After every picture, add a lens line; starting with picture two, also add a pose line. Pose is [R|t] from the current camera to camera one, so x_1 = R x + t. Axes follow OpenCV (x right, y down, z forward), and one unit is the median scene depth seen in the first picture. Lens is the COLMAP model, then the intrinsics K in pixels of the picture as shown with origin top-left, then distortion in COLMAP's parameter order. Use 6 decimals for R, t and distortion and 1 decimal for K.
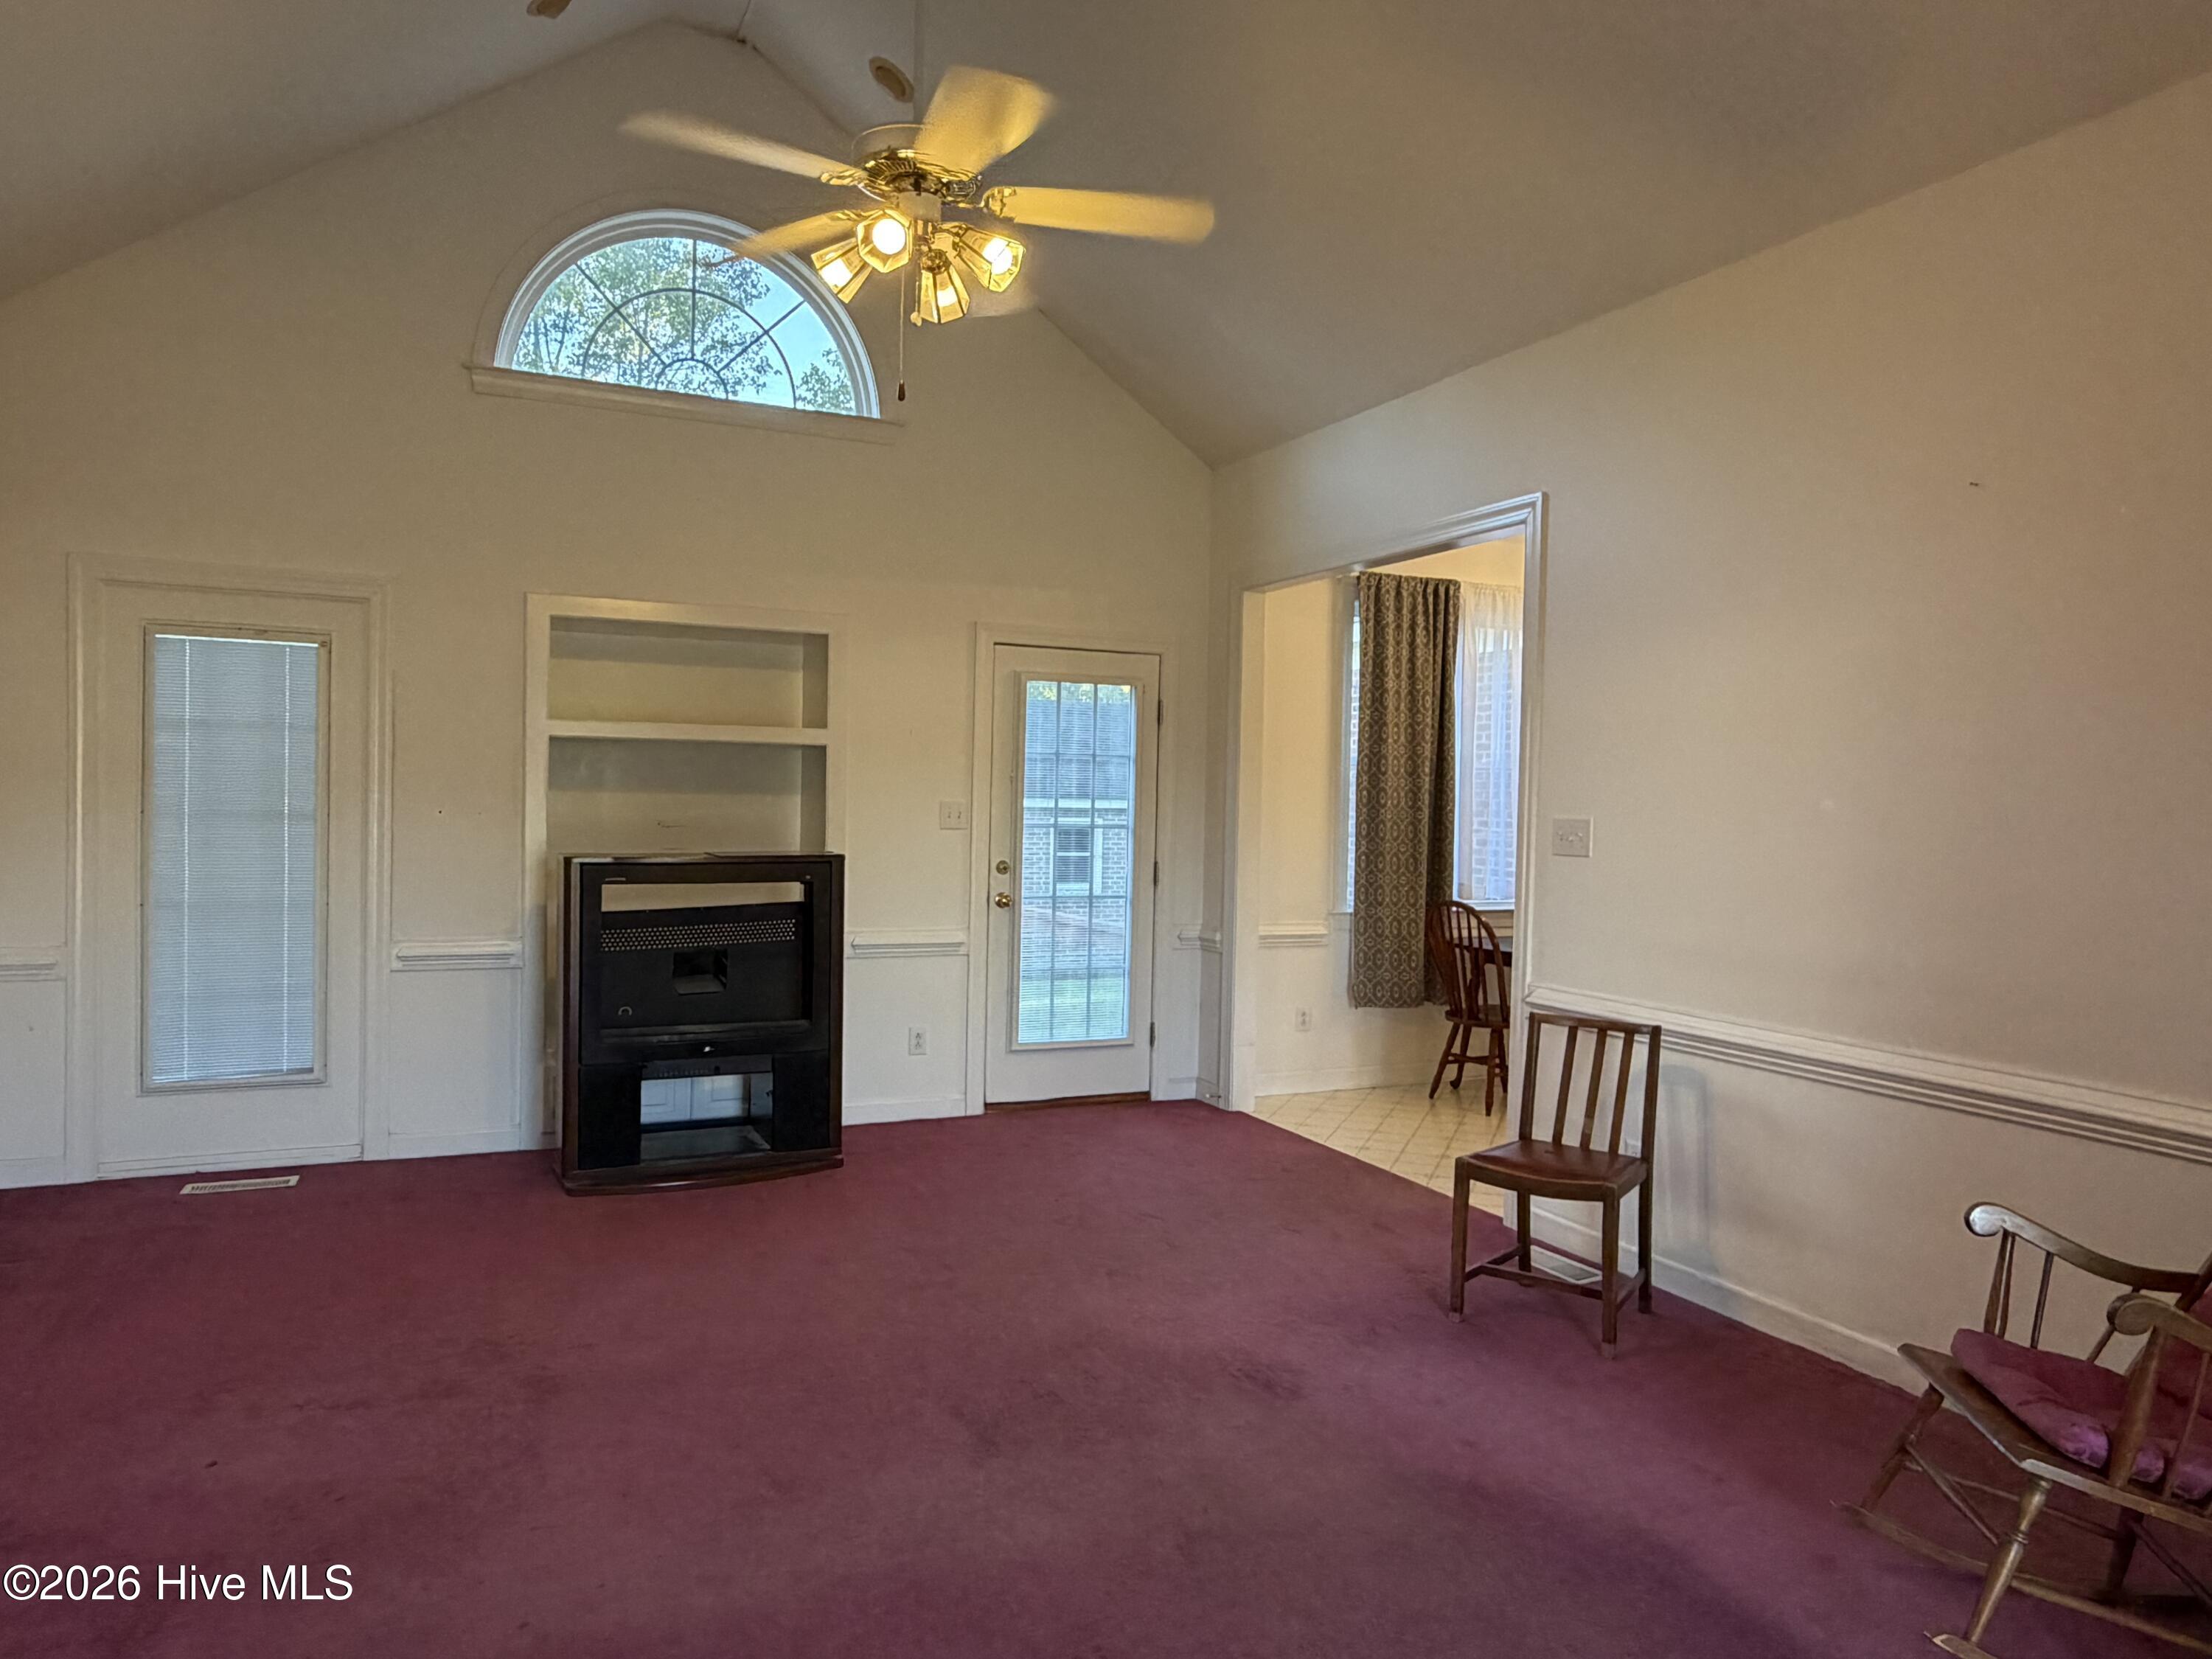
lens RADIAL K [[1420.2, 0, 1098.5], [0, 1420.2, 837.9], [0, 0, 1]] dist [-0.000833, -0.004762]
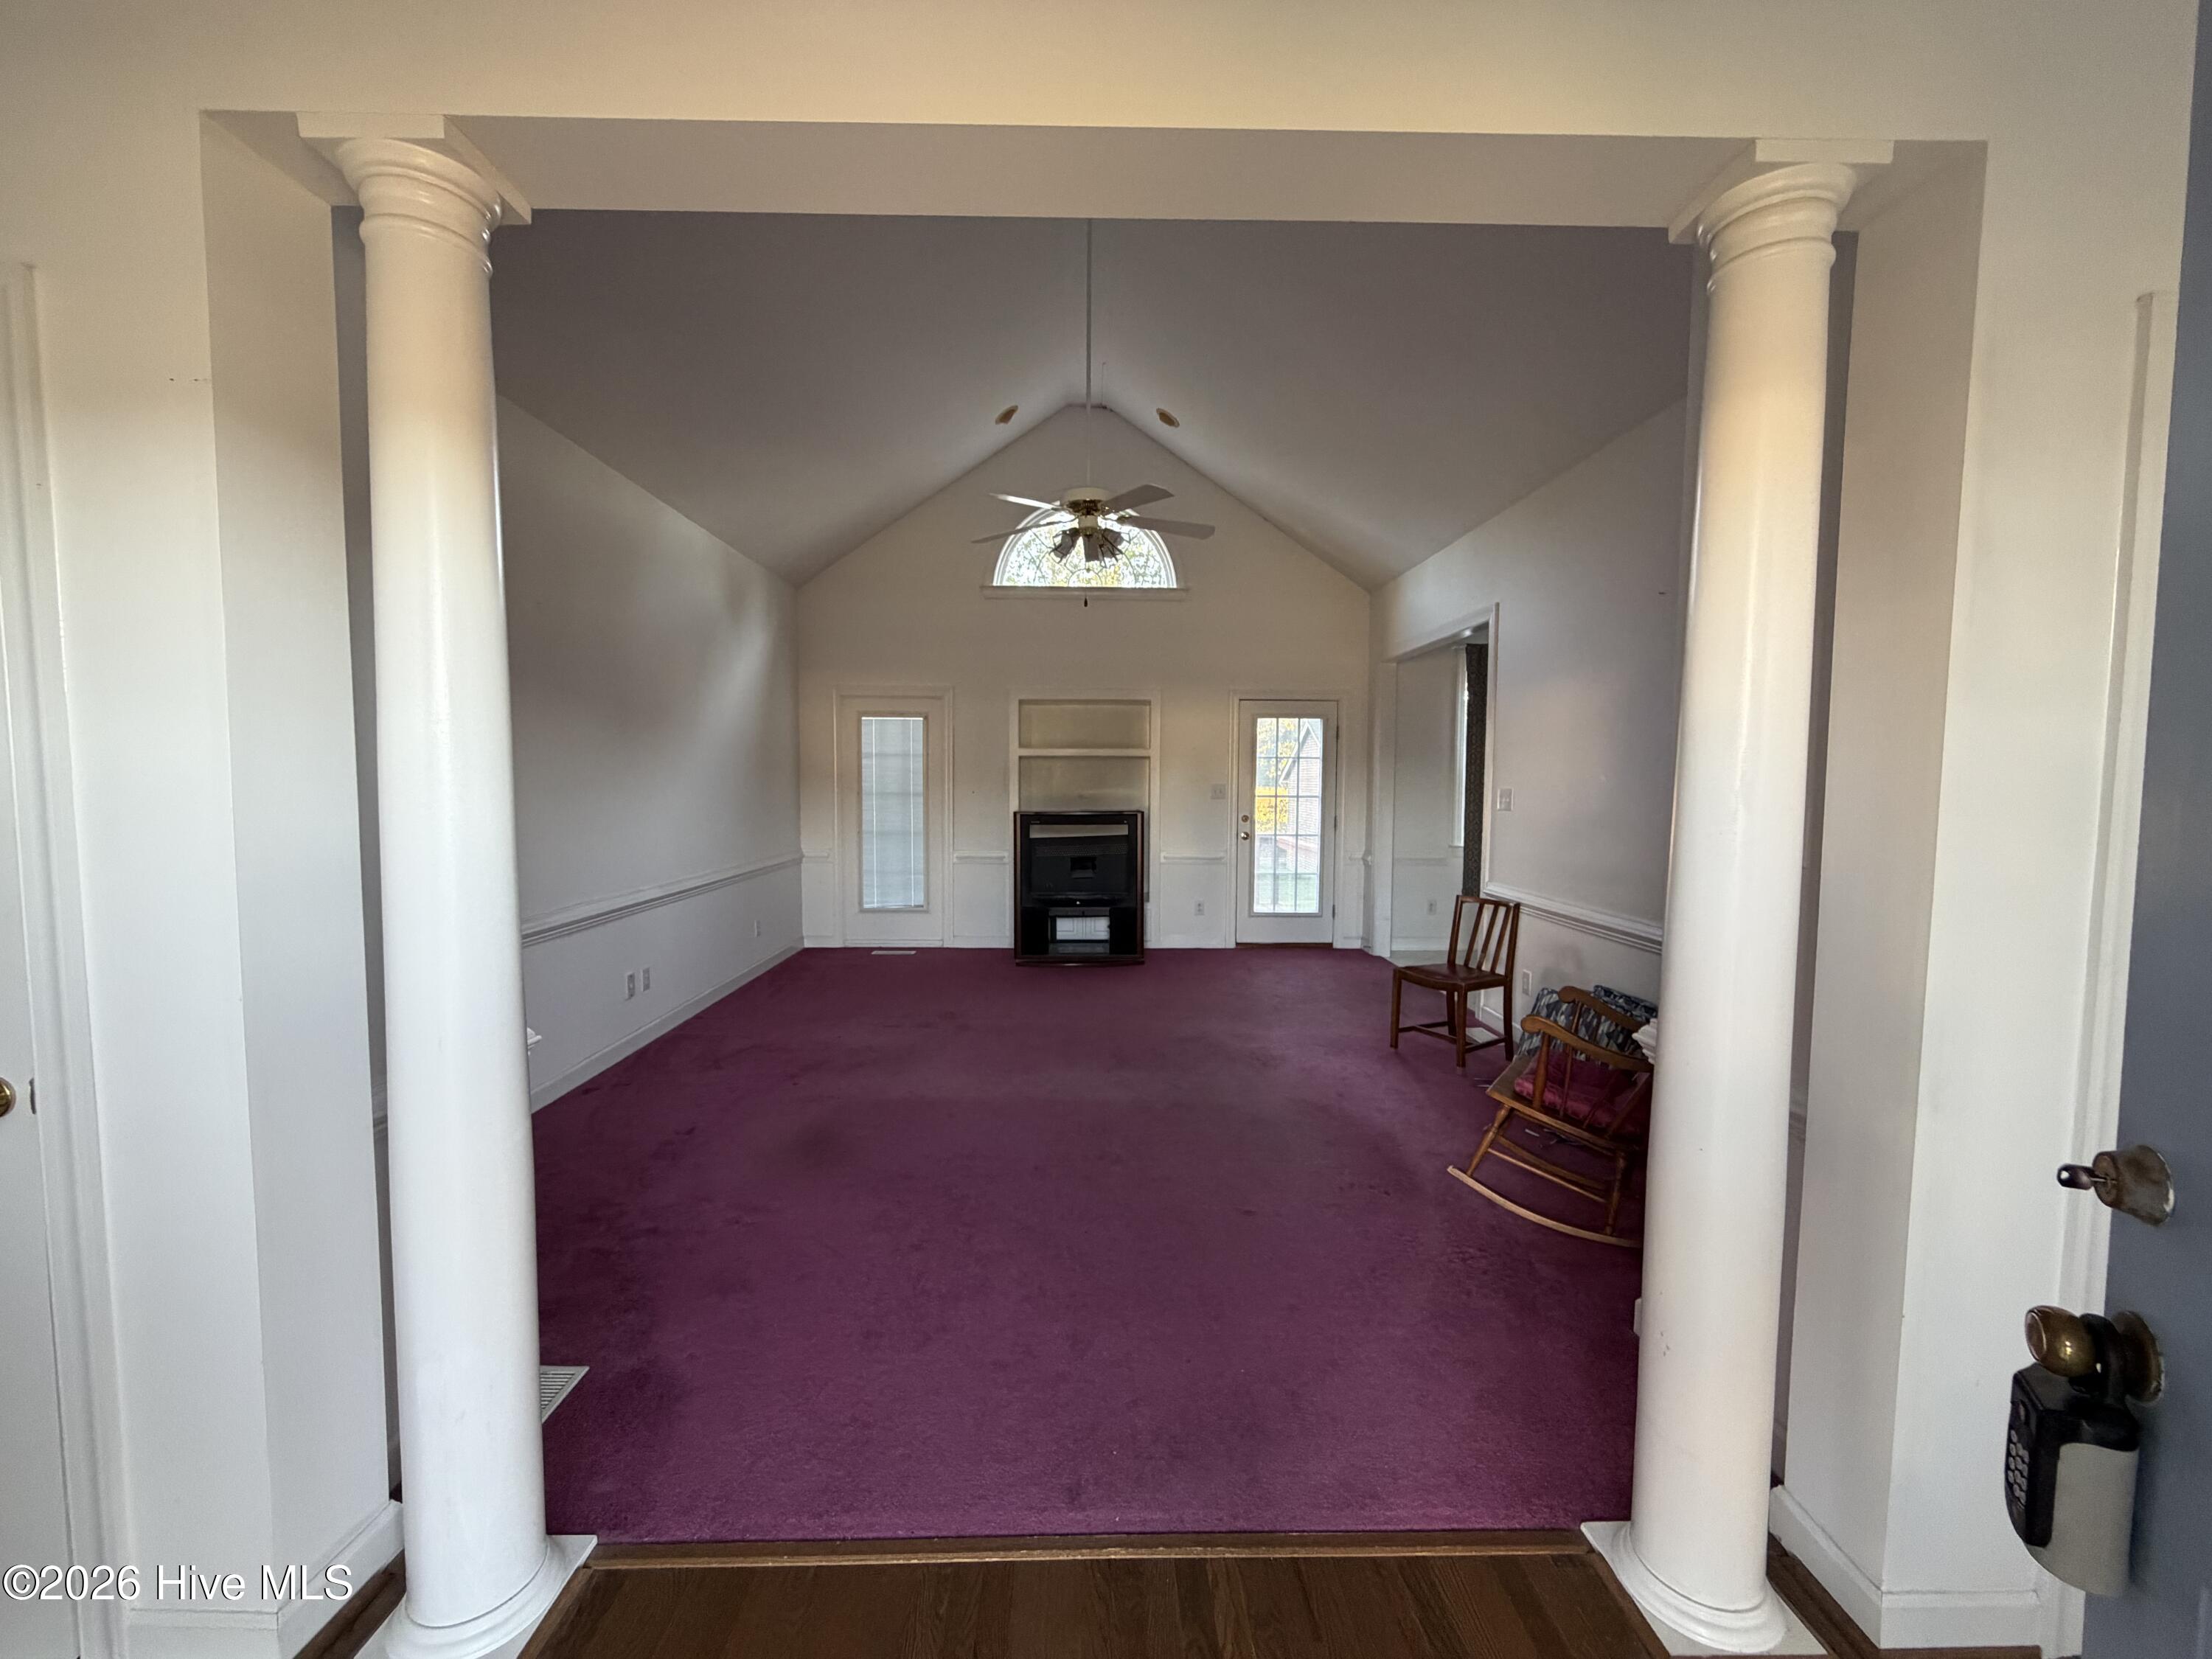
lens RADIAL K [[872.2, 0, 1107.0], [0, 872.2, 825.5], [0, 0, 1]] dist [-0.002563, -0.000010]
pose [[0.919558, 0.004691, -0.392927, 0.263628], [0.003427, 0.999795, 0.019957, 0.007797], [0.392940, -0.019698, 0.919353, -0.165026]]
